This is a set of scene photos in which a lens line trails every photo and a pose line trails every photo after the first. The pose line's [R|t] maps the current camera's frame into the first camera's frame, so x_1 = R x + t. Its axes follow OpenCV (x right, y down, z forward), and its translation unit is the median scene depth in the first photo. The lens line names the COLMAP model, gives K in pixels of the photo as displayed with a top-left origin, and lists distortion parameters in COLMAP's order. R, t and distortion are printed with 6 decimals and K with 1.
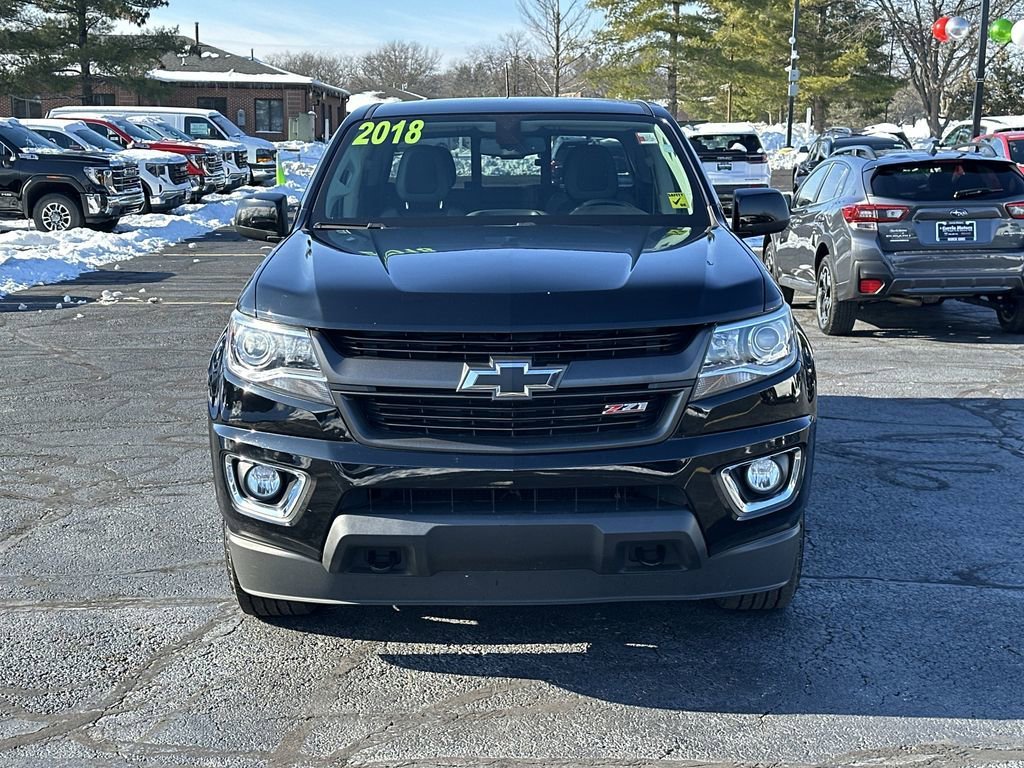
lens RADIAL K [[1429.4, 0, 512.0], [0, 1429.4, 384.0], [0, 0, 1]] dist [0.100365, 0.040681]
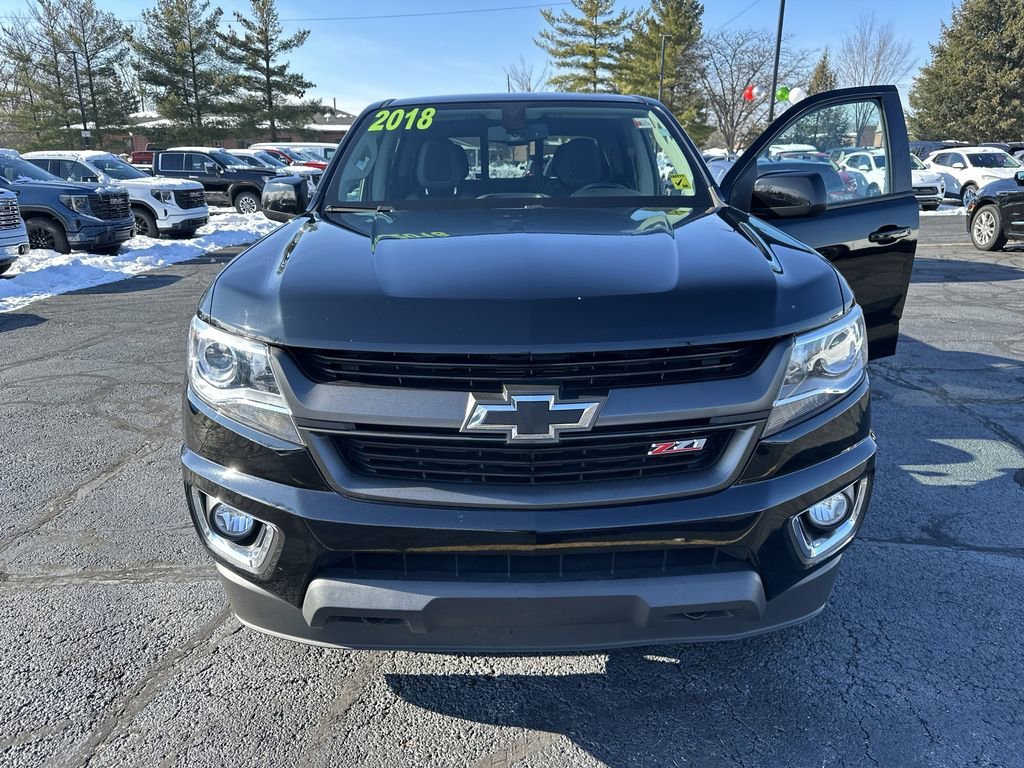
lens RADIAL K [[728.8, 0, 501.2], [0, 728.8, 386.5], [0, 0, 1]] dist [0.009243, -0.002891]
pose [[0.999974, -0.004932, -0.005208, -0.010292], [0.005564, 0.991597, 0.129244, -0.047757], [0.004526, -0.129269, 0.991599, 0.435594]]
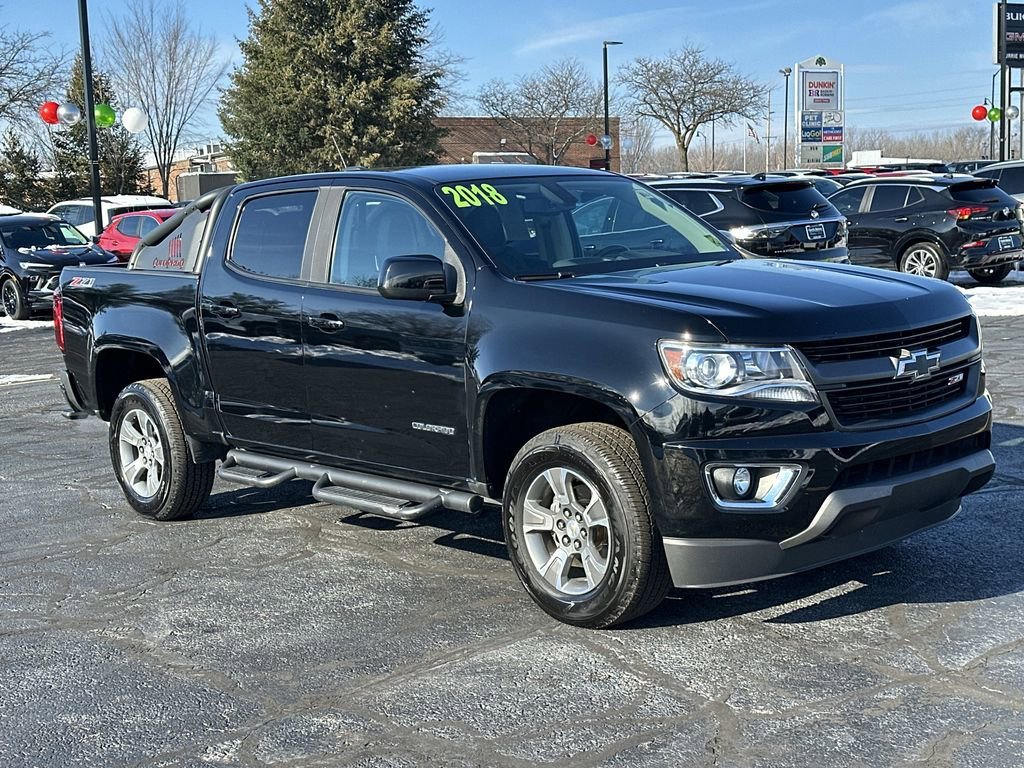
lens RADIAL K [[1429.4, 0, 512.0], [0, 1429.4, 384.0], [0, 0, 1]] dist [0.100365, 0.040681]
pose [[0.757708, -0.112245, 0.642868, -0.787064], [0.148208, 0.988954, -0.002011, -0.026721], [-0.635542, 0.096802, 0.765974, 0.162932]]
